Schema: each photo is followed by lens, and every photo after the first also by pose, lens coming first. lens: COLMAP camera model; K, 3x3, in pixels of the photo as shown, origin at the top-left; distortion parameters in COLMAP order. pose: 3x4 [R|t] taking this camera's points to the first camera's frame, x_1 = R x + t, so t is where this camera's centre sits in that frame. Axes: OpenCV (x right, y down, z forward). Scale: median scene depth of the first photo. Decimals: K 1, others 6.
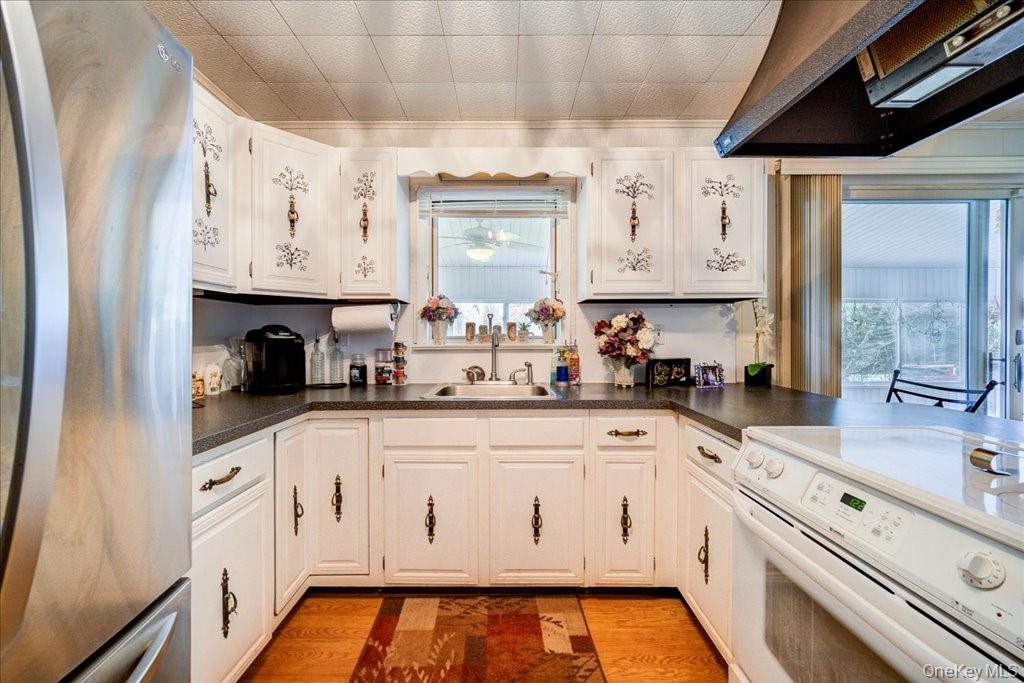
lens RADIAL K [[405.1, 0, 514.5], [0, 405.1, 339.8], [0, 0, 1]] dist [0.000925, 0.000055]
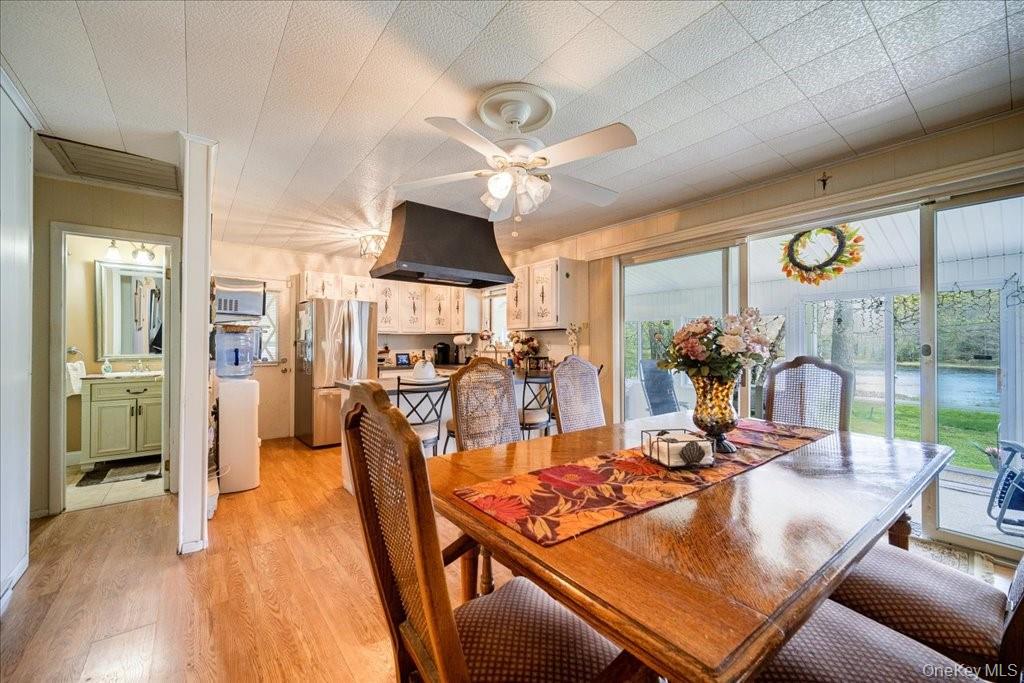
lens RADIAL K [[405.1, 0, 505.1], [0, 405.1, 343.1], [0, 0, 1]] dist [0.000925, 0.000055]
pose [[0.613162, -0.004480, -0.789945, 2.133446], [-0.006351, 0.999924, -0.010601, -0.003542], [0.789932, 0.011518, 0.613086, -0.512459]]
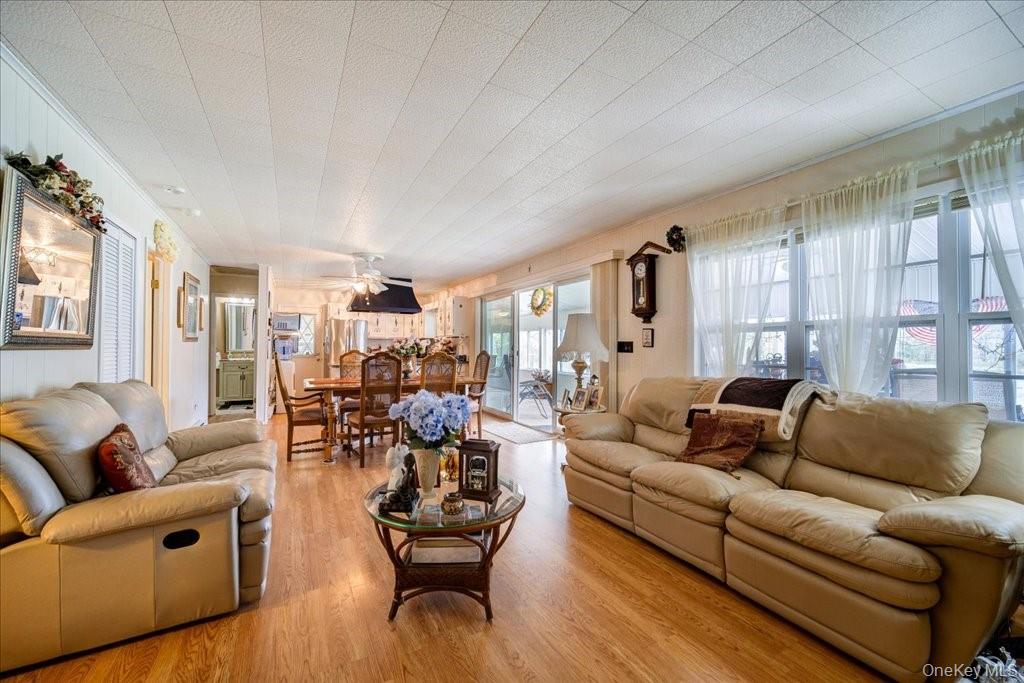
lens RADIAL K [[405.1, 0, 504.0], [0, 405.1, 341.8], [0, 0, 1]] dist [0.000925, 0.000055]
pose [[0.468892, -0.007794, -0.883221, 4.136372], [-0.011949, 0.999814, -0.015166, -0.004331], [0.883175, 0.017665, 0.468712, -0.330386]]
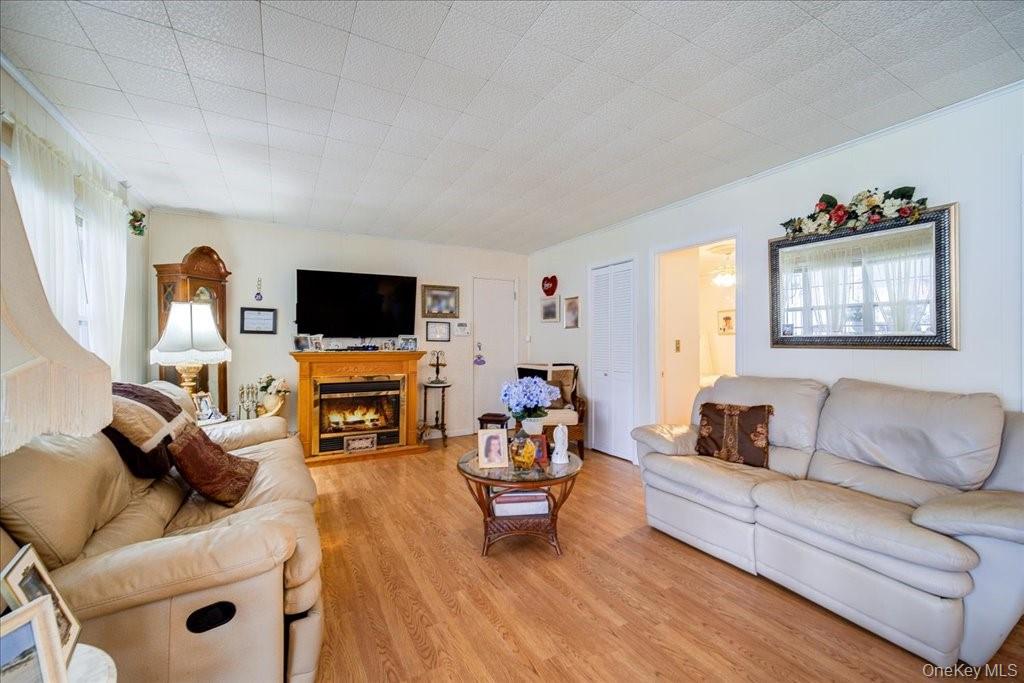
lens RADIAL K [[405.1, 0, 505.2], [0, 405.1, 342.5], [0, 0, 1]] dist [0.000925, 0.000055]
pose [[-0.485512, 0.000099, 0.874230, 2.171045], [0.006551, 0.999972, 0.003525, -0.017645], [-0.874205, 0.007438, -0.485500, 0.637557]]
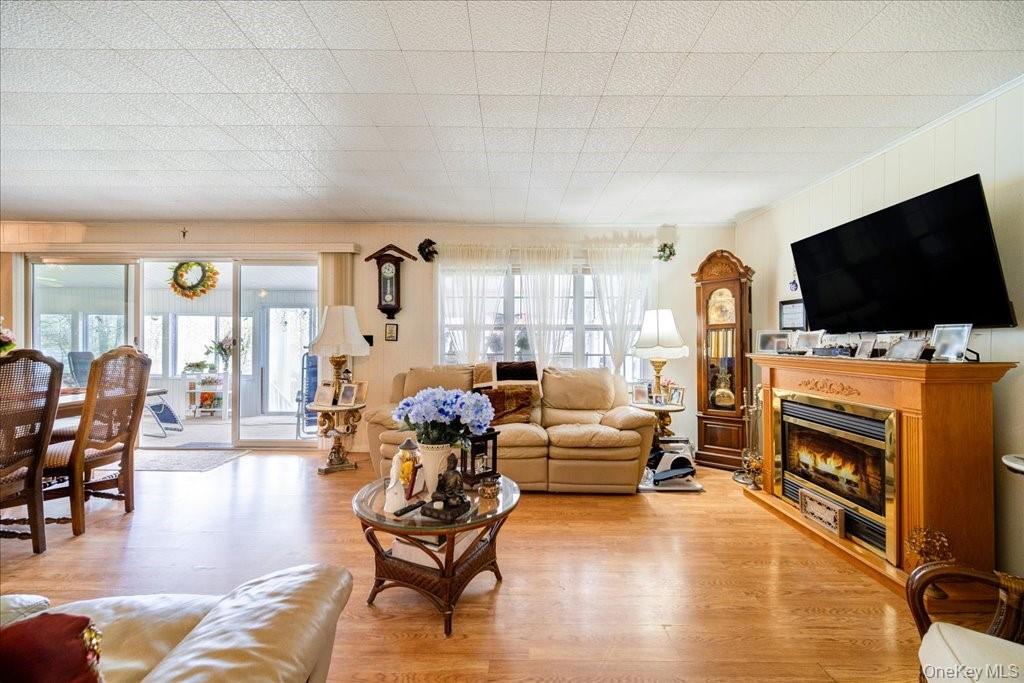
lens RADIAL K [[405.1, 0, 504.5], [0, 405.1, 344.6], [0, 0, 1]] dist [0.000925, 0.000055]
pose [[0.999985, 0.005517, -0.000284, 3.365171], [-0.005517, 0.999984, -0.001162, 0.001939], [0.000278, 0.001164, 0.999999, -0.927912]]
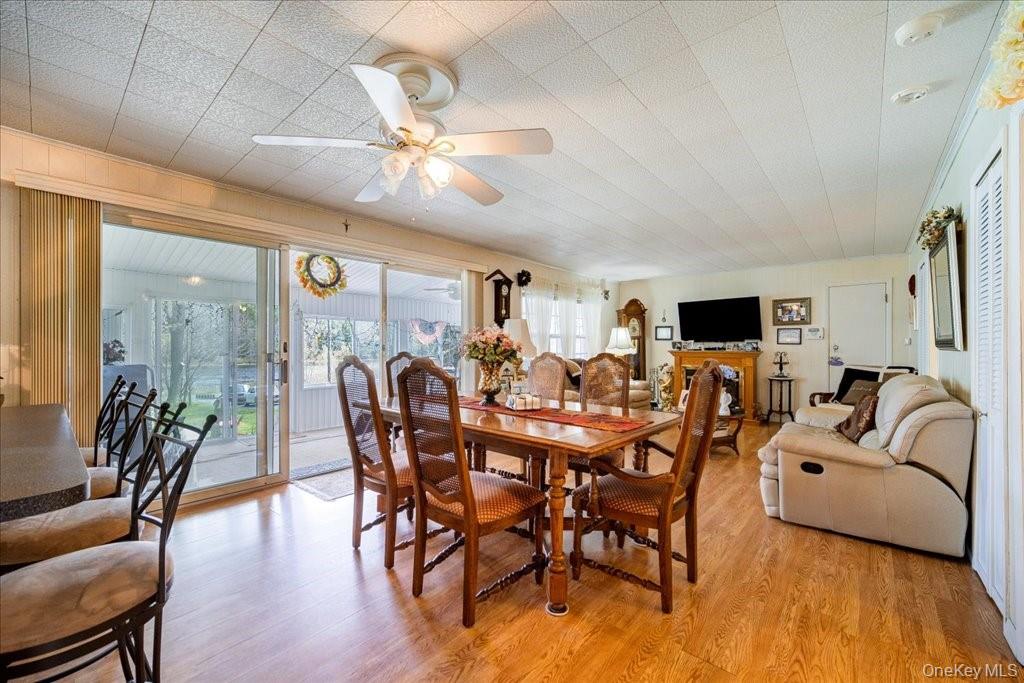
lens RADIAL K [[405.1, 0, 505.8], [0, 405.1, 348.3], [0, 0, 1]] dist [0.000925, 0.000055]
pose [[0.665889, -0.003787, 0.746041, 0.828221], [0.002064, 0.999993, 0.003234, -0.002791], [-0.746048, -0.000613, 0.665892, -0.651787]]
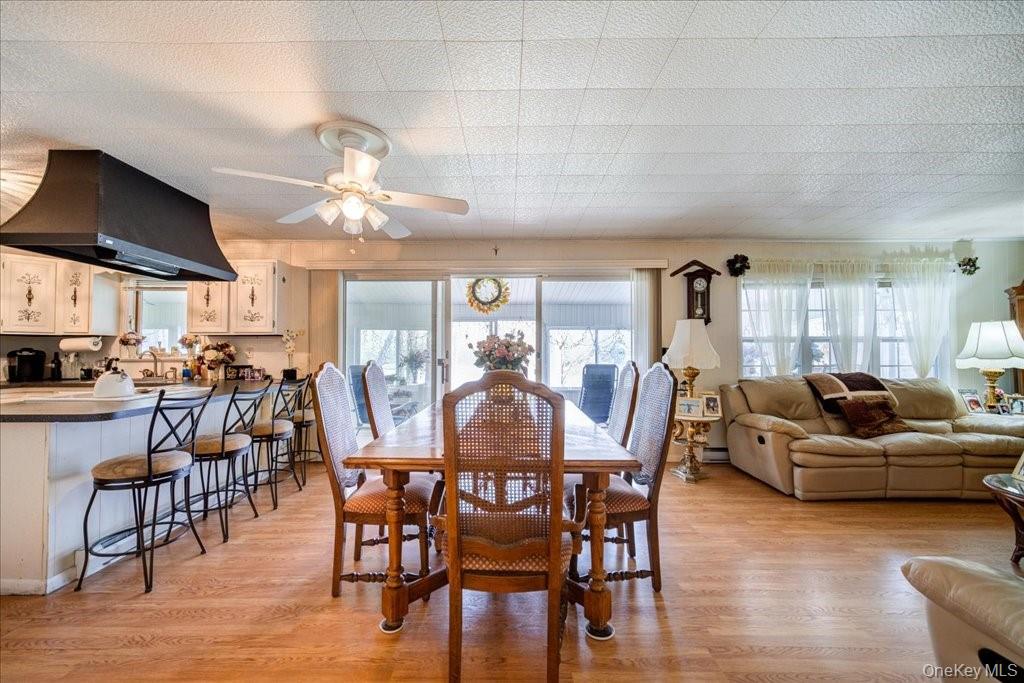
lens RADIAL K [[405.1, 0, 503.3], [0, 405.1, 346.5], [0, 0, 1]] dist [0.000925, 0.000055]
pose [[0.999982, 0.001176, -0.005897, 1.774425], [-0.001339, 0.999614, -0.027761, 0.009270], [0.005863, 0.027768, 0.999597, -0.998577]]
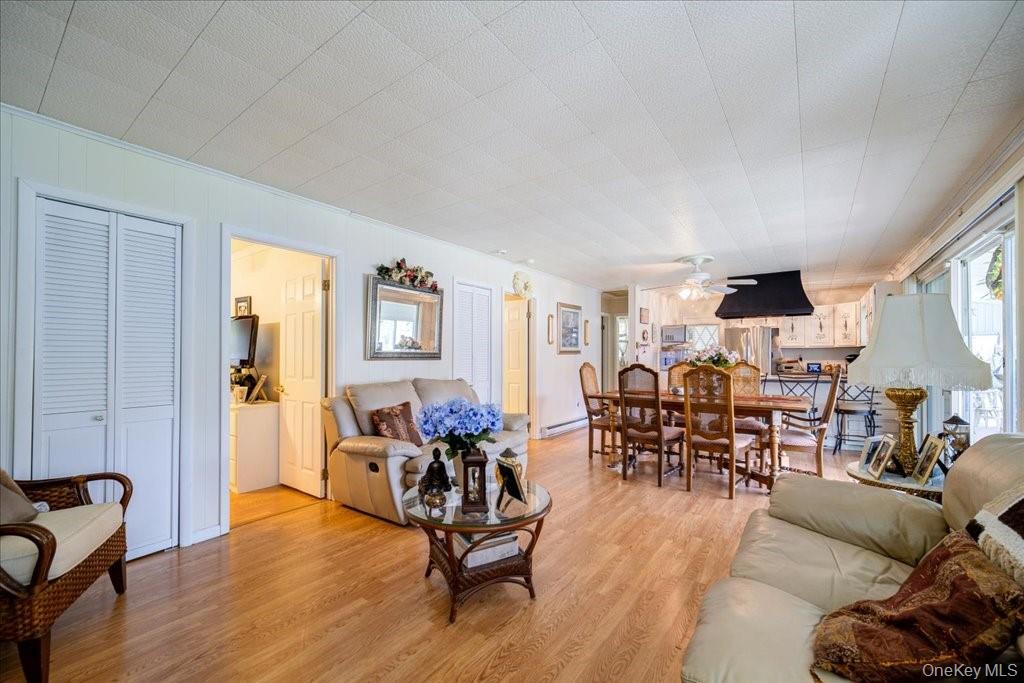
lens RADIAL K [[405.1, 0, 507.2], [0, 405.1, 346.8], [0, 0, 1]] dist [0.000925, 0.000055]
pose [[-0.601198, -0.017539, -0.798907, 3.990963], [-0.009074, 0.999844, -0.015121, -0.023701], [0.799048, -0.001841, -0.601264, 0.693444]]
